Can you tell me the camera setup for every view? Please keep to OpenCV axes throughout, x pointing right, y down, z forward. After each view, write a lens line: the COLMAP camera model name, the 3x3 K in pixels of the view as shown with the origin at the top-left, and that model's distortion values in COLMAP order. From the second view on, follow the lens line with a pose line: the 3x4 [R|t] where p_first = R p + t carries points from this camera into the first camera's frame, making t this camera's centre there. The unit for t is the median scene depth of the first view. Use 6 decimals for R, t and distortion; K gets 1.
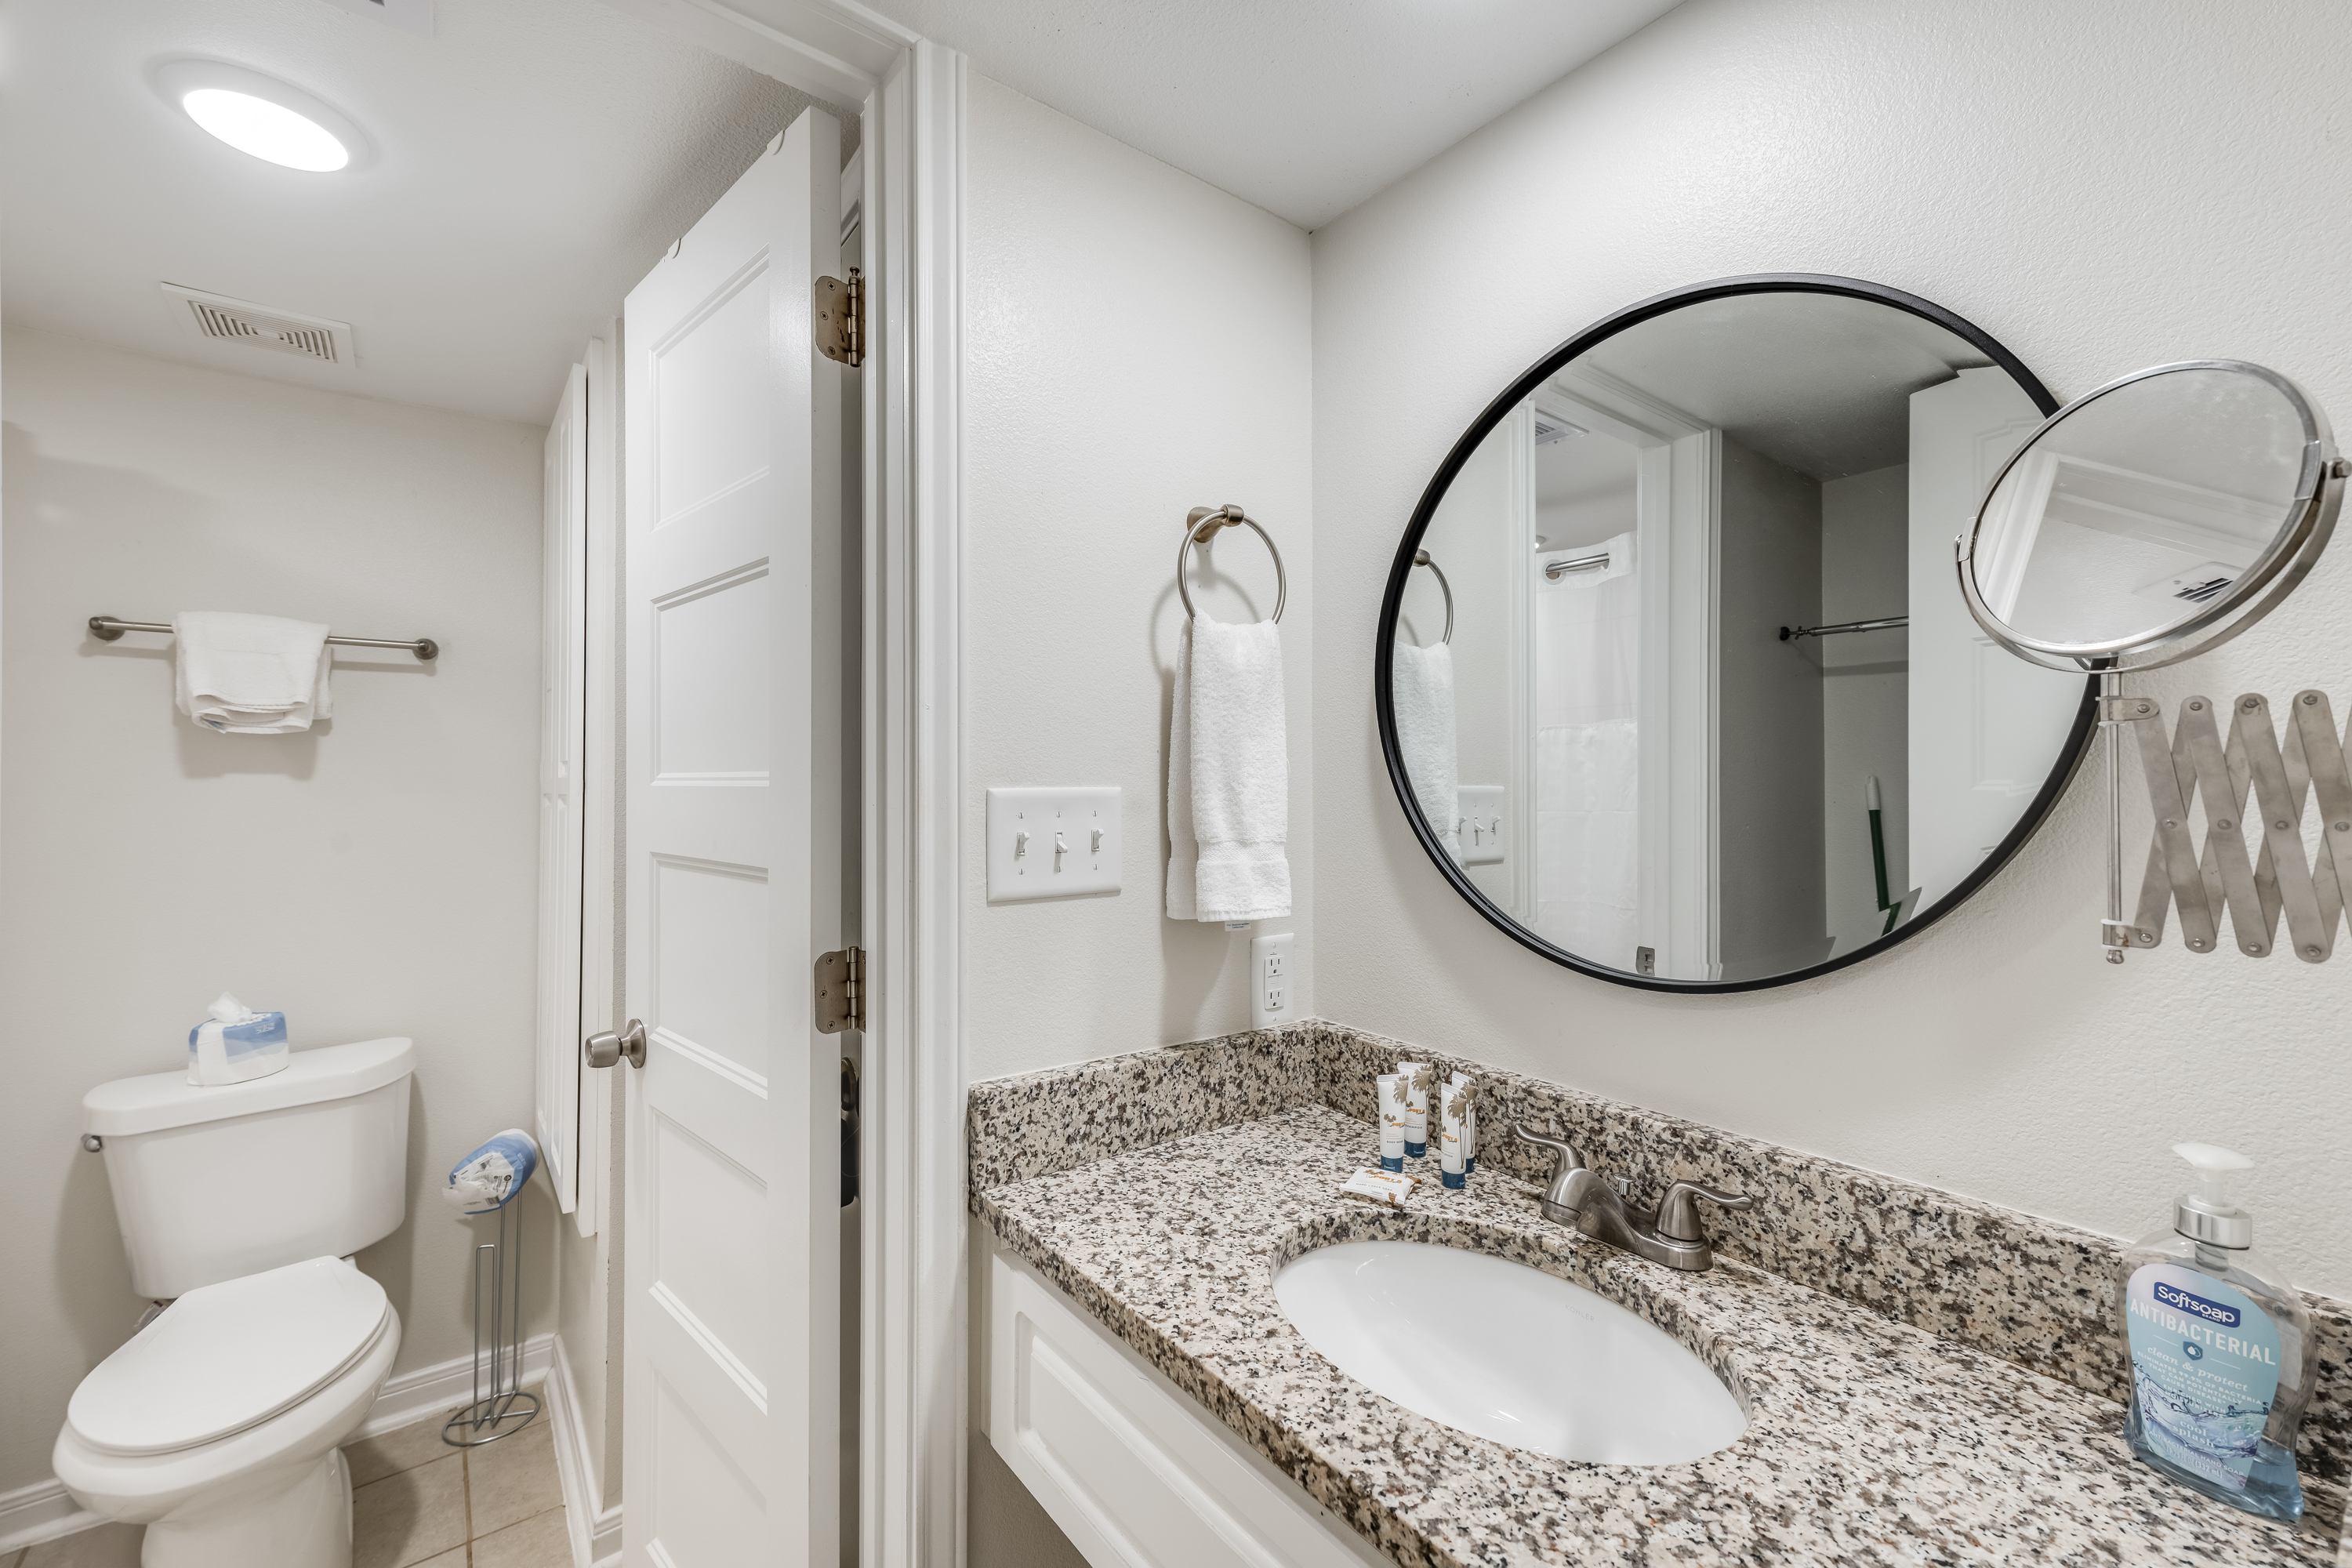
lens RADIAL K [[913.9, 0, 1154.4], [0, 913.9, 784.6], [0, 0, 1]] dist [0.001765, 0.000190]
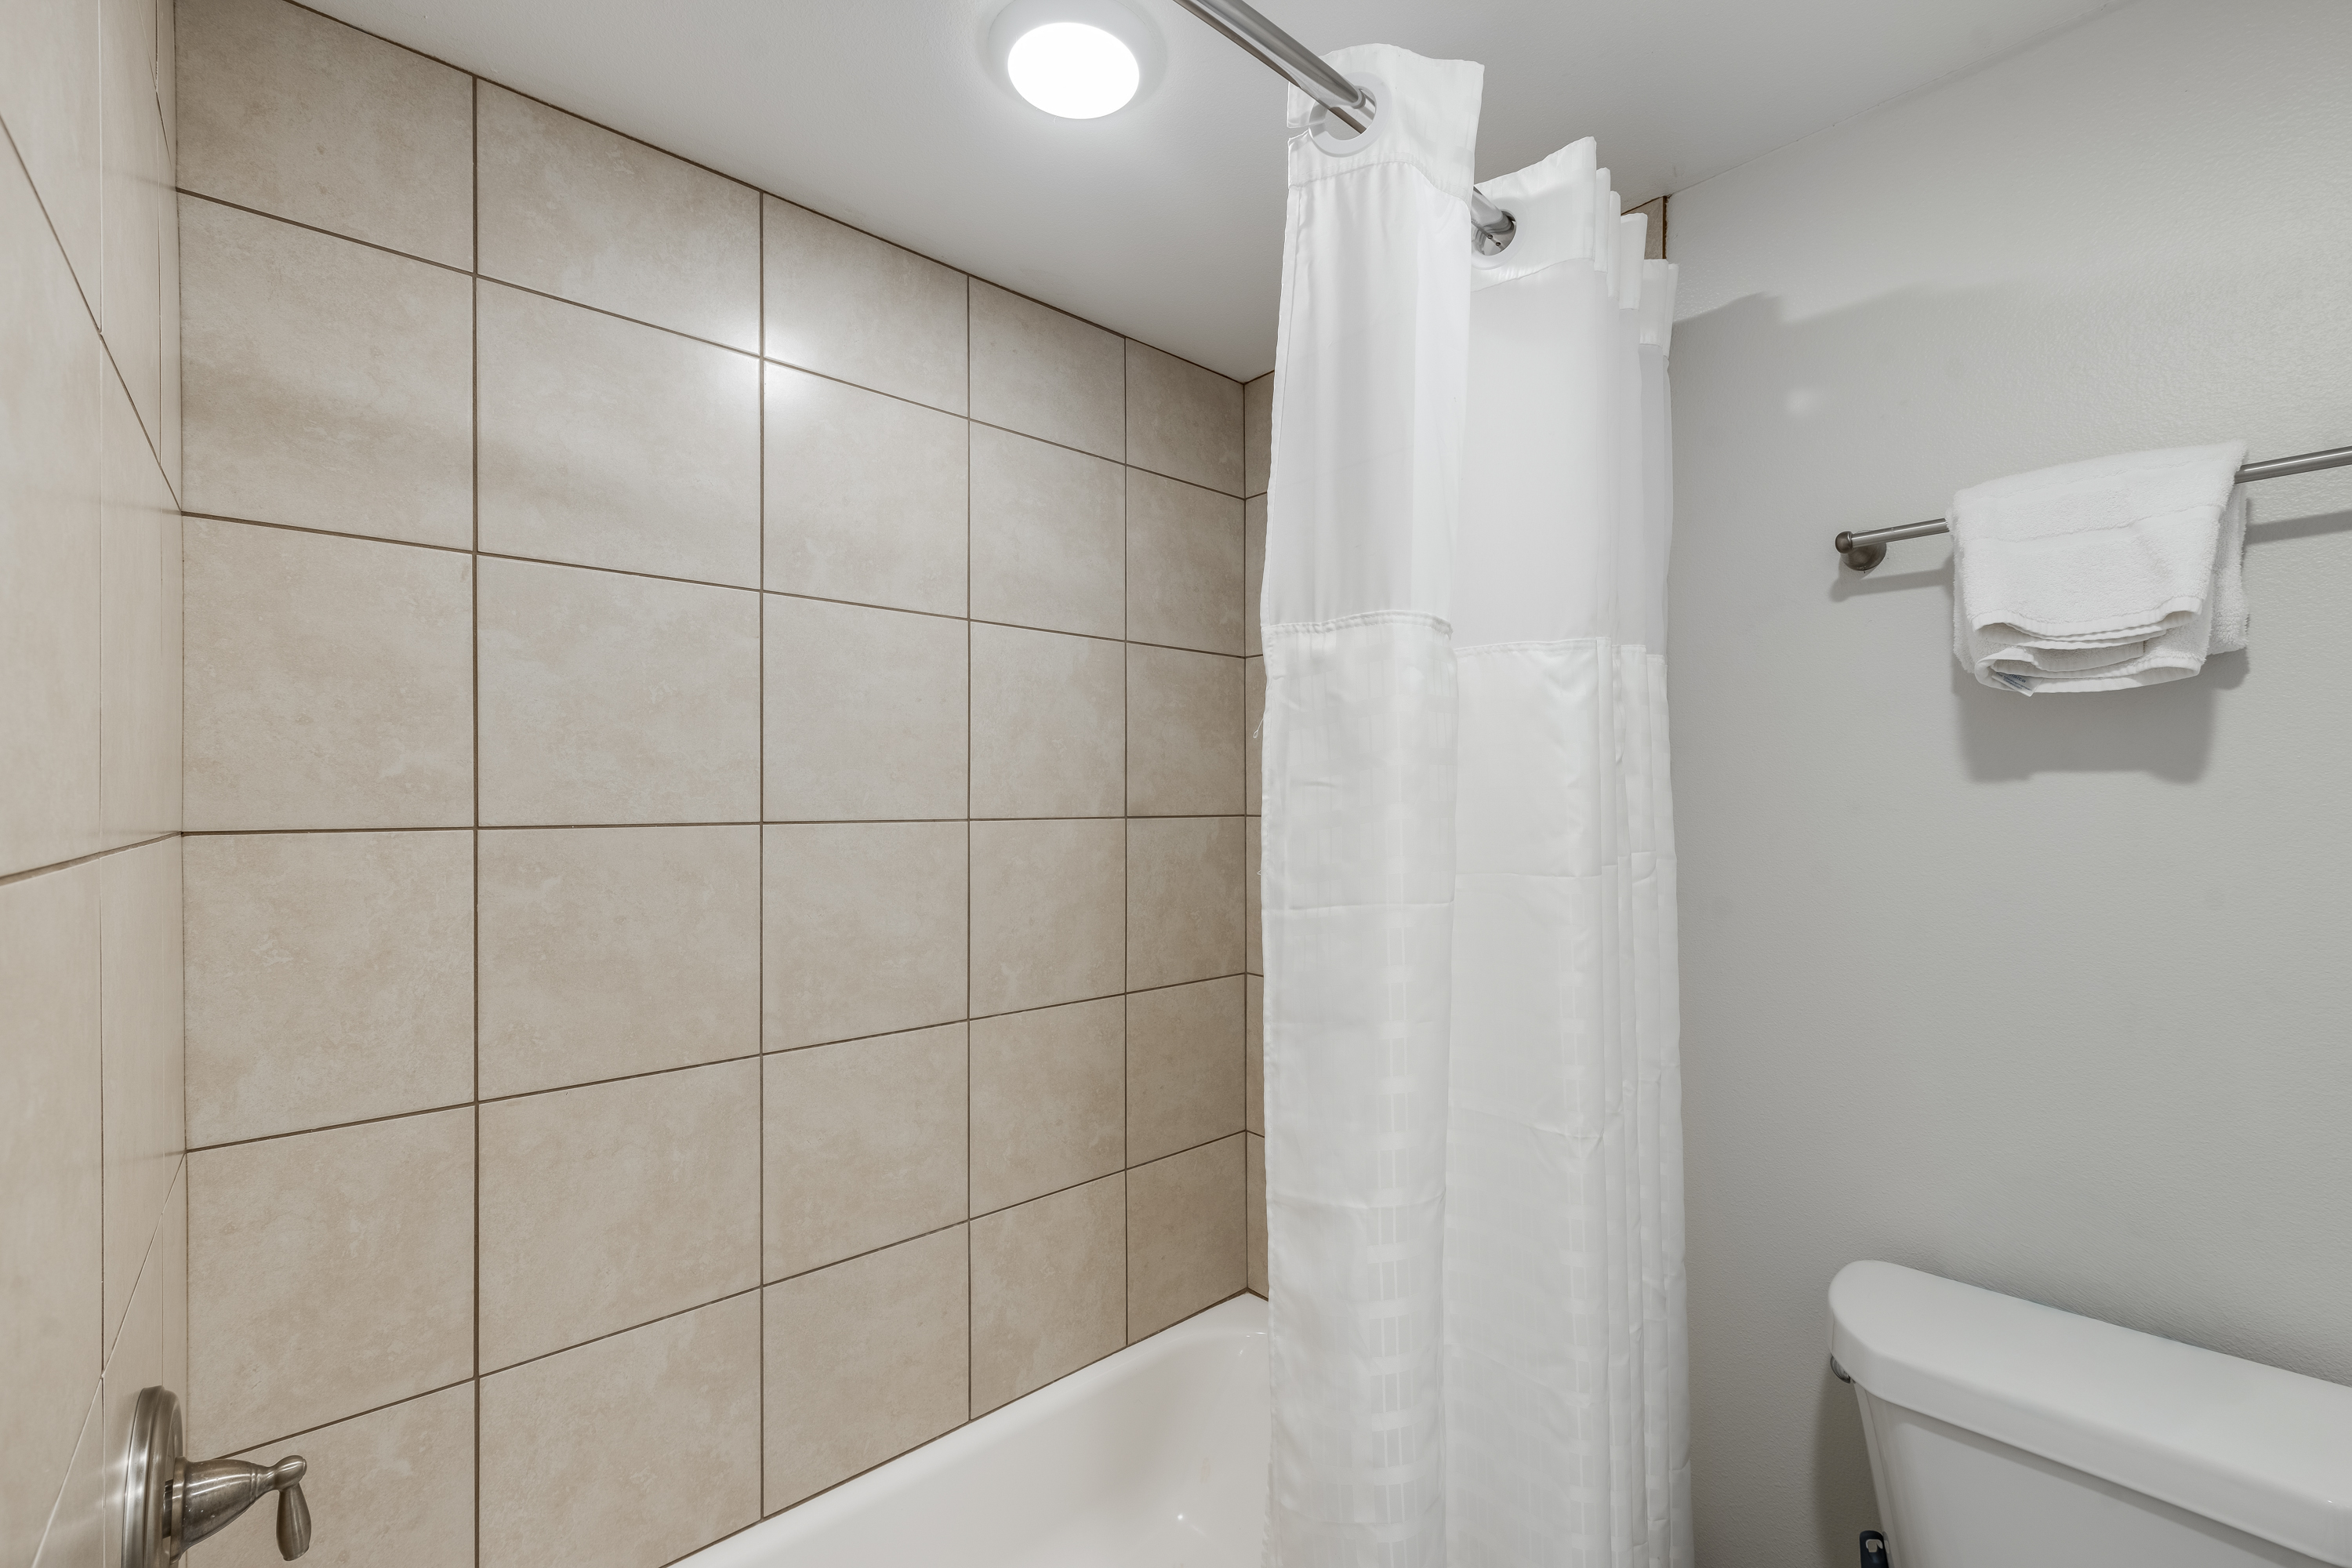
lens RADIAL K [[1022.3, 0, 1155.3], [0, 1022.3, 797.3], [0, 0, 1]] dist [0.000687, 0.001220]
pose [[0.052134, -0.003219, -0.998635, -0.446419], [0.009124, 0.999955, -0.002747, -0.001008], [0.998598, -0.008968, 0.052161, 0.457904]]
